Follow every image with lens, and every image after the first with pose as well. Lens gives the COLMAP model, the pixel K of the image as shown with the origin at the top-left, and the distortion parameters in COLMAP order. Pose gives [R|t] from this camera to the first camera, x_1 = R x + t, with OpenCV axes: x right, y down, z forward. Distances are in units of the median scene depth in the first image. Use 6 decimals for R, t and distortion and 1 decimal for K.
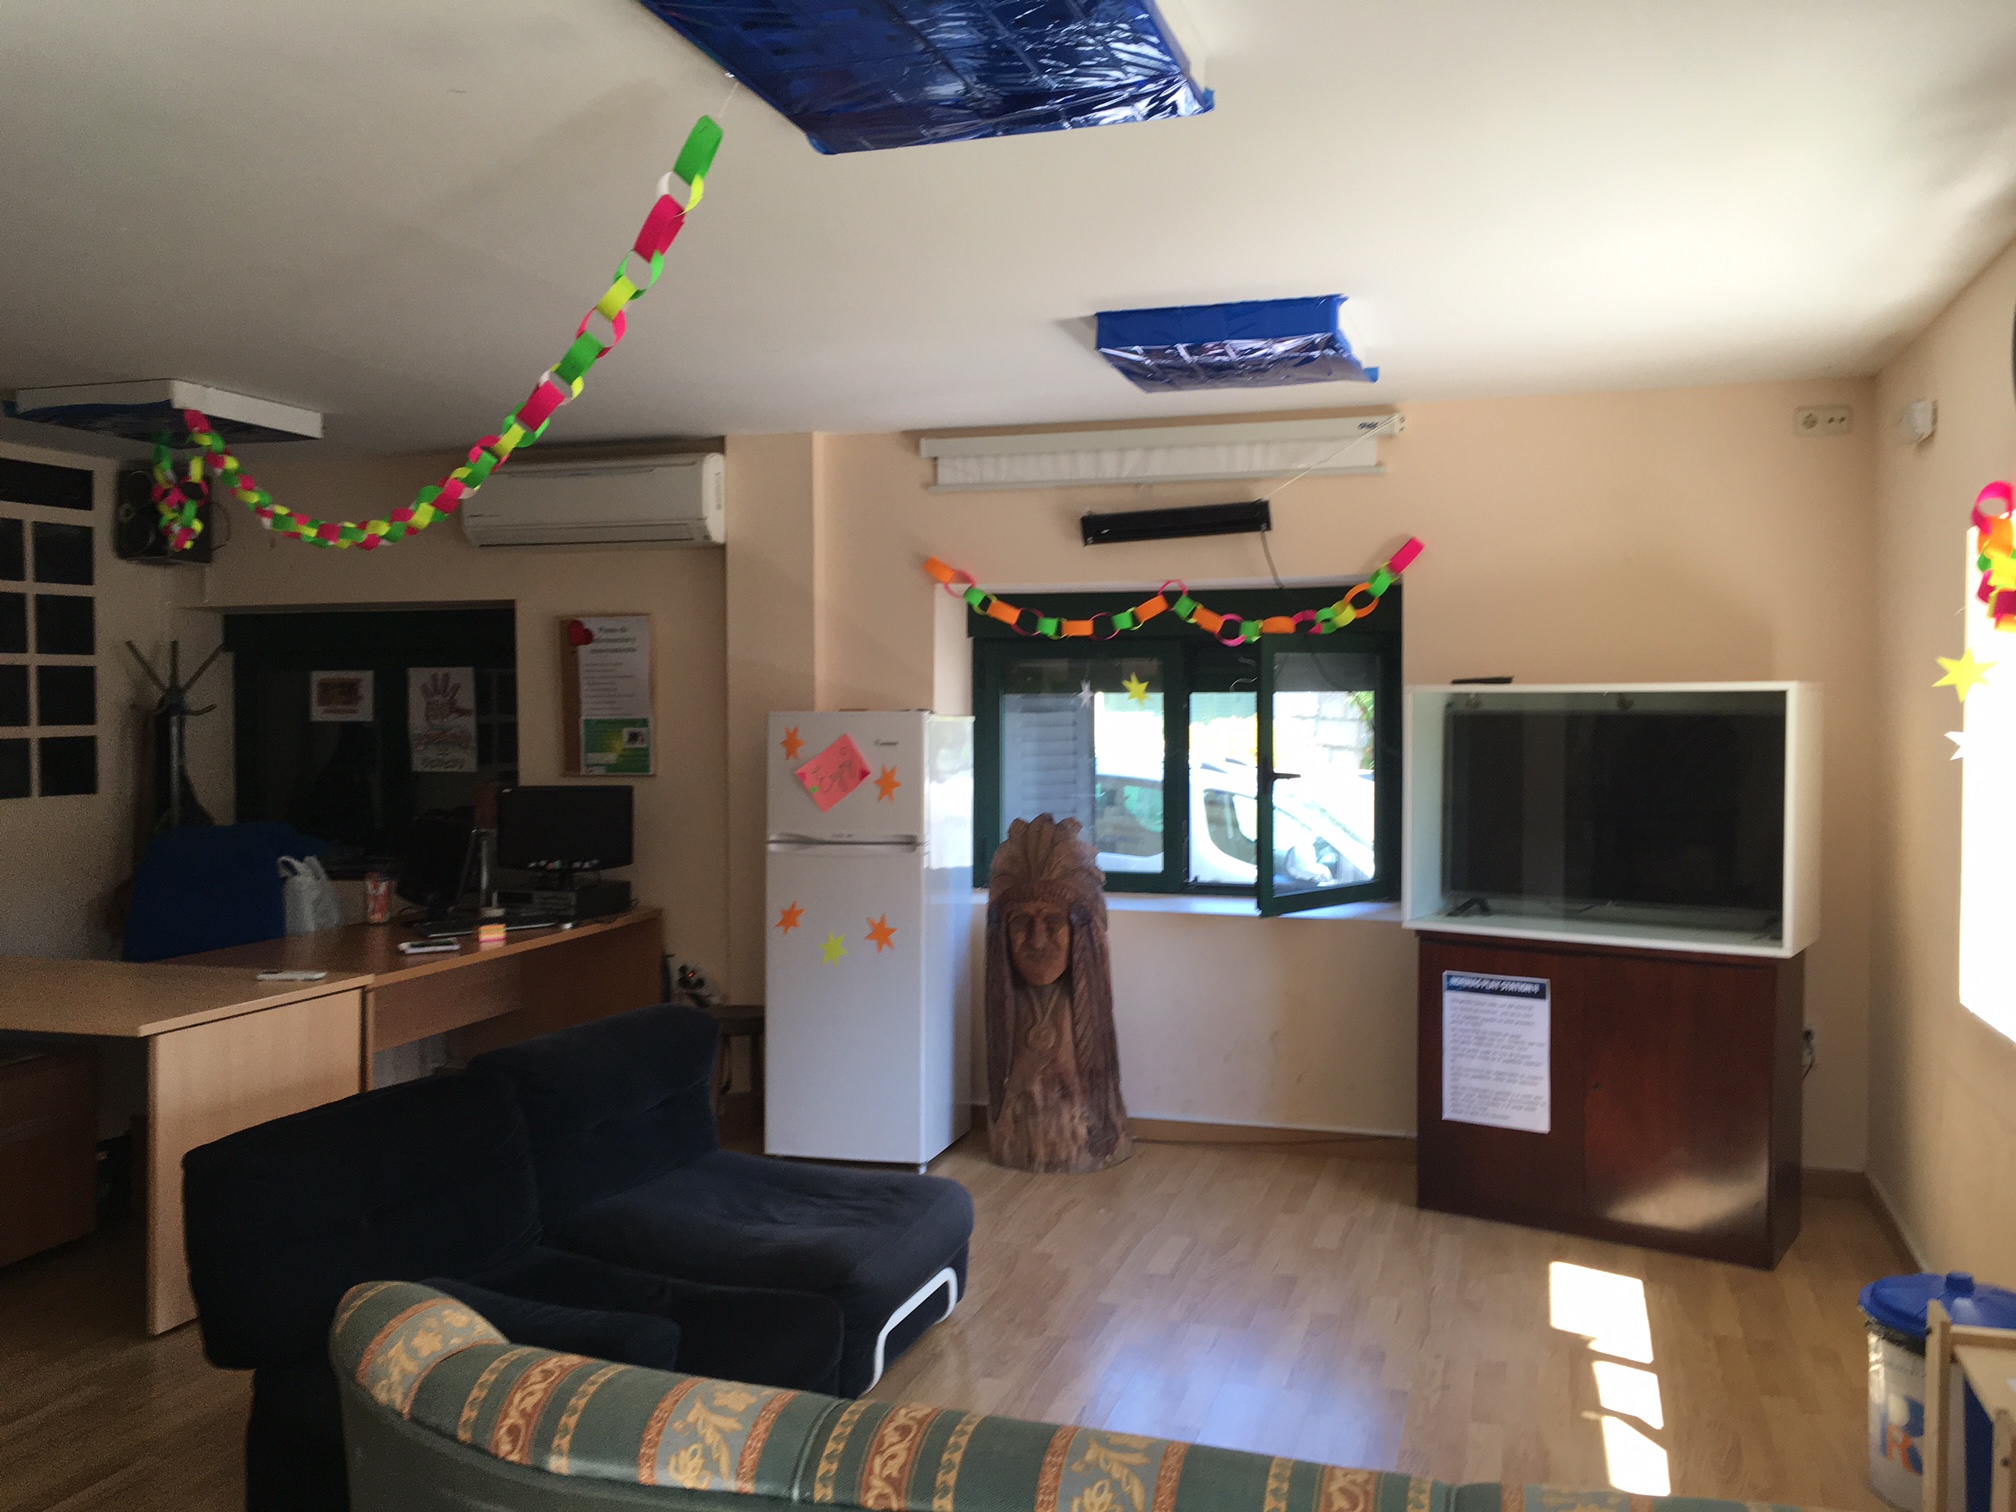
lens RADIAL K [[1732.8, 0, 1003.7], [0, 1732.8, 755.1], [0, 0, 1]] dist [0.052805, -0.044029]
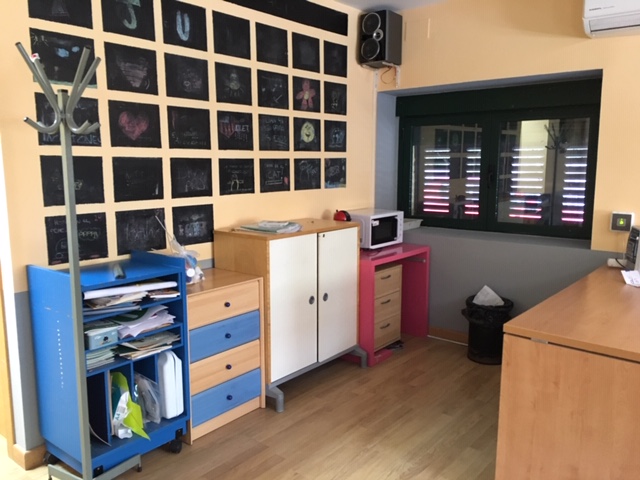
lens RADIAL K [[550.1, 0, 319.7], [0, 550.1, 240.3], [0, 0, 1]] dist [0.052805, -0.044029]
pose [[0.925735, 0.062008, -0.373055, -0.313551], [-0.016803, 0.992236, 0.123232, 0.005096], [0.377800, -0.107812, 0.919589, 0.420126]]
